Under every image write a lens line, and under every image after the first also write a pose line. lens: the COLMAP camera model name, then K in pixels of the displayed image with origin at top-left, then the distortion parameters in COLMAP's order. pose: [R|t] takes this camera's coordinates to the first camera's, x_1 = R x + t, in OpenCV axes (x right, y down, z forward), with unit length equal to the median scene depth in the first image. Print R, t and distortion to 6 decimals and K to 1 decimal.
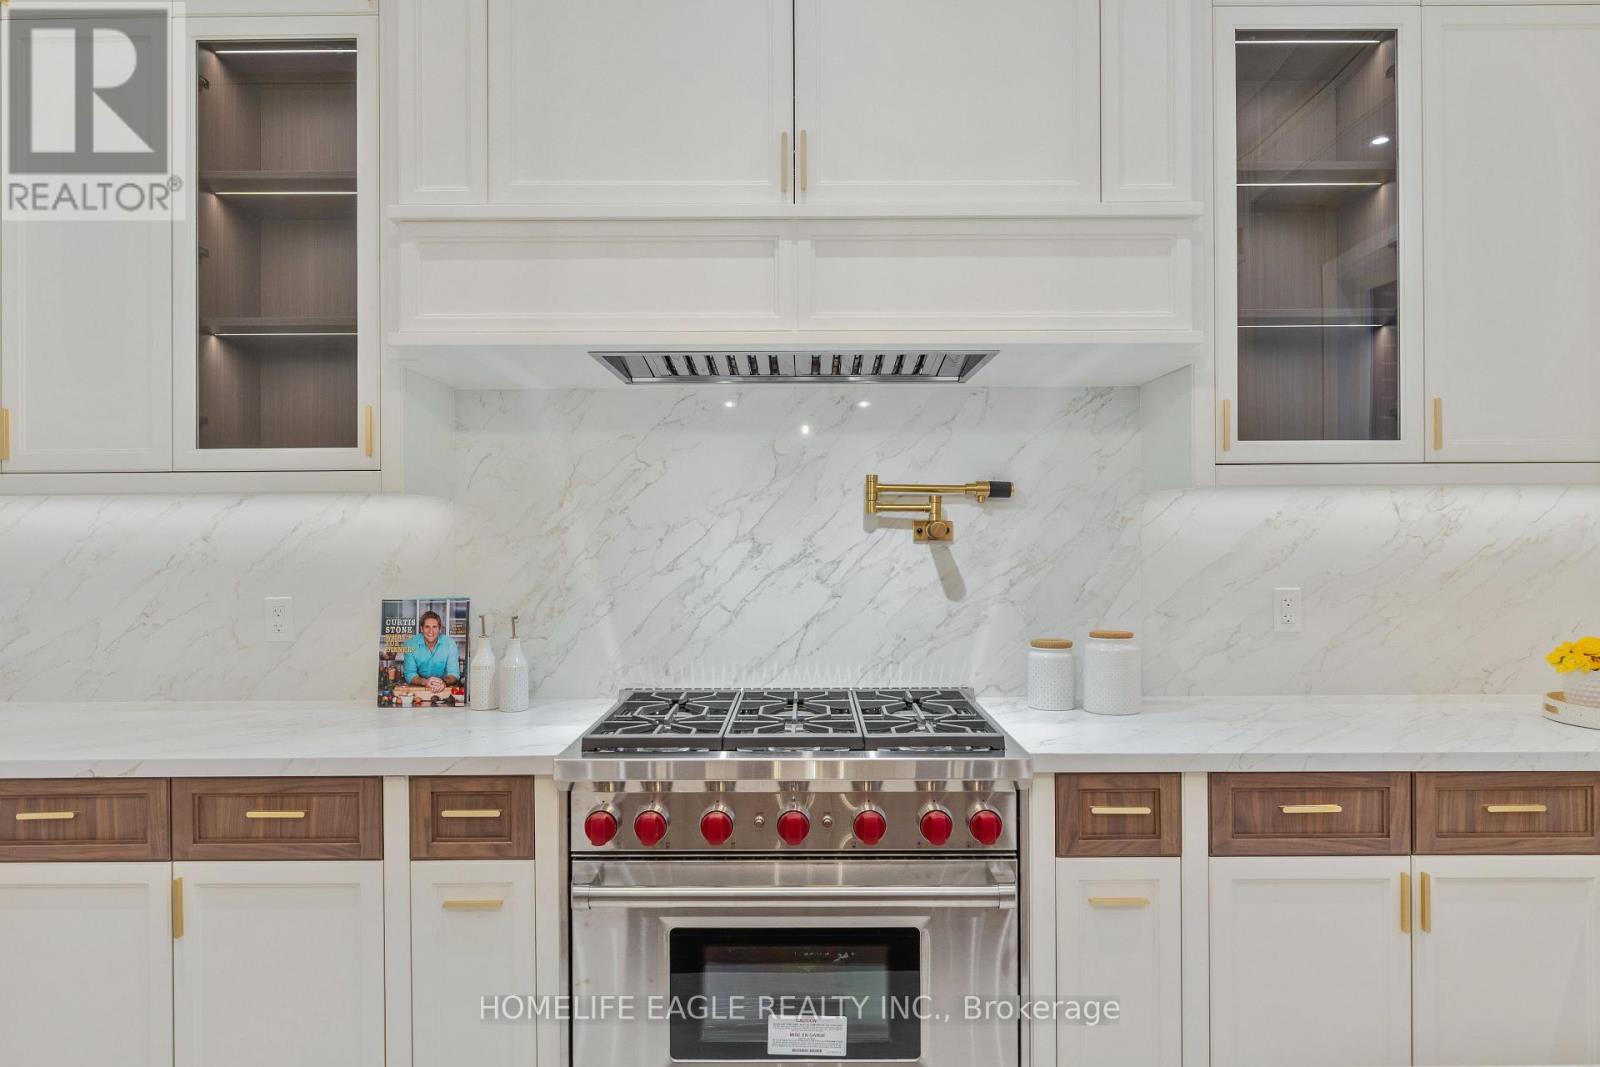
lens RADIAL K [[982.0, 0, 809.1], [0, 982.0, 528.3], [0, 0, 1]] dist [-0.006405, -0.000507]
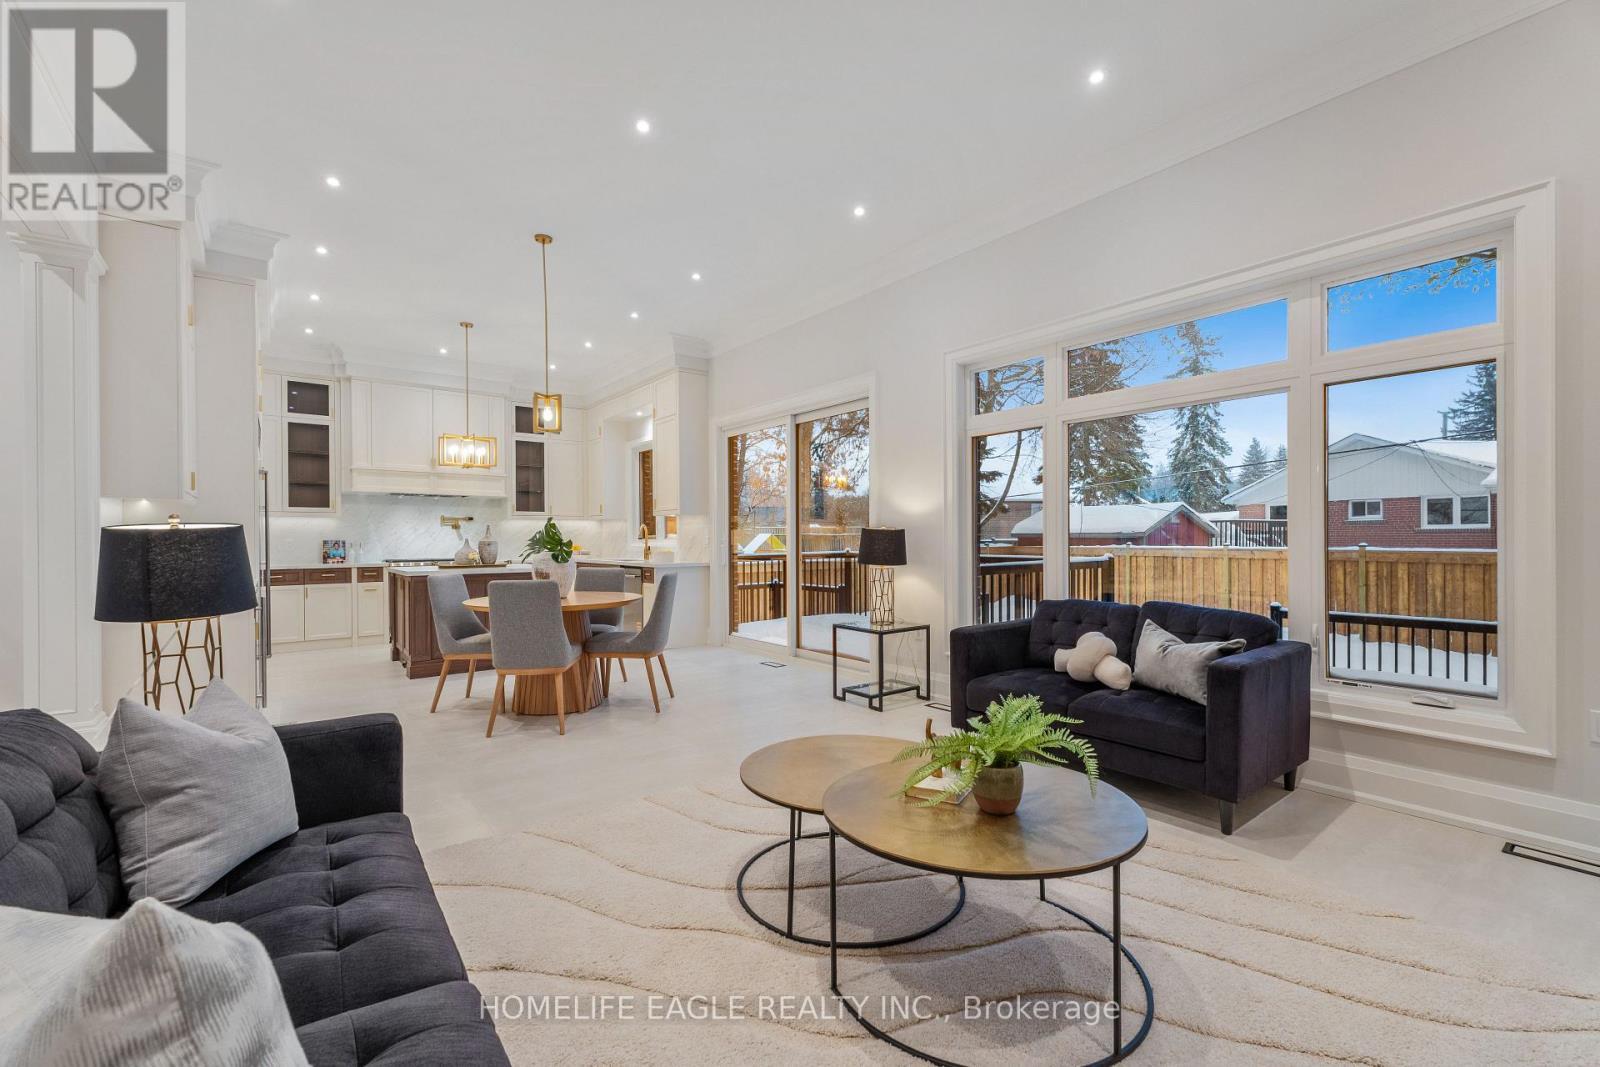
lens RADIAL K [[678.7, 0, 798.5], [0, 678.7, 538.5], [0, 0, 1]] dist [0.006399, -0.000853]
pose [[0.792010, 0.002002, 0.610505, -0.620890], [0.002130, 0.999979, -0.006041, 0.089475], [-0.610505, 0.006085, 0.791989, -2.876144]]
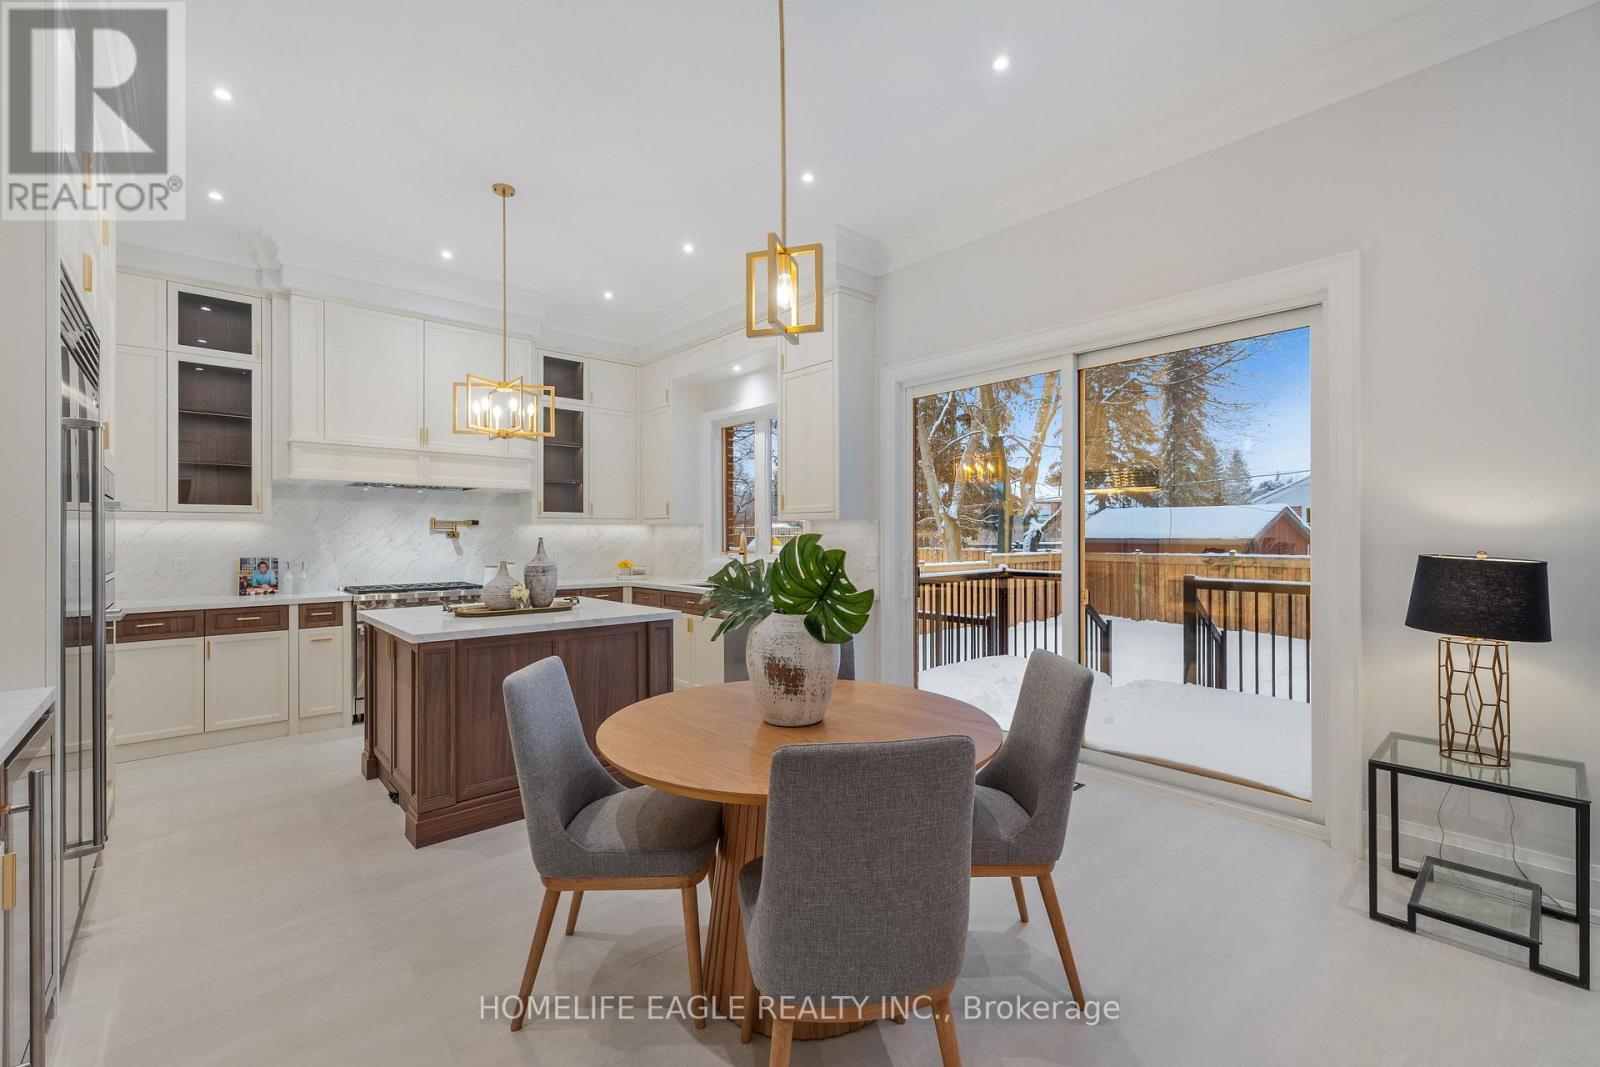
lens RADIAL K [[678.7, 0, 799.9], [0, 678.7, 532.9], [0, 0, 1]] dist [0.006399, -0.000853]
pose [[0.745318, 0.008624, 0.666653, -0.545013], [-0.000314, 0.999921, -0.012584, 0.025820], [-0.666709, 0.009170, 0.745262, -1.531114]]
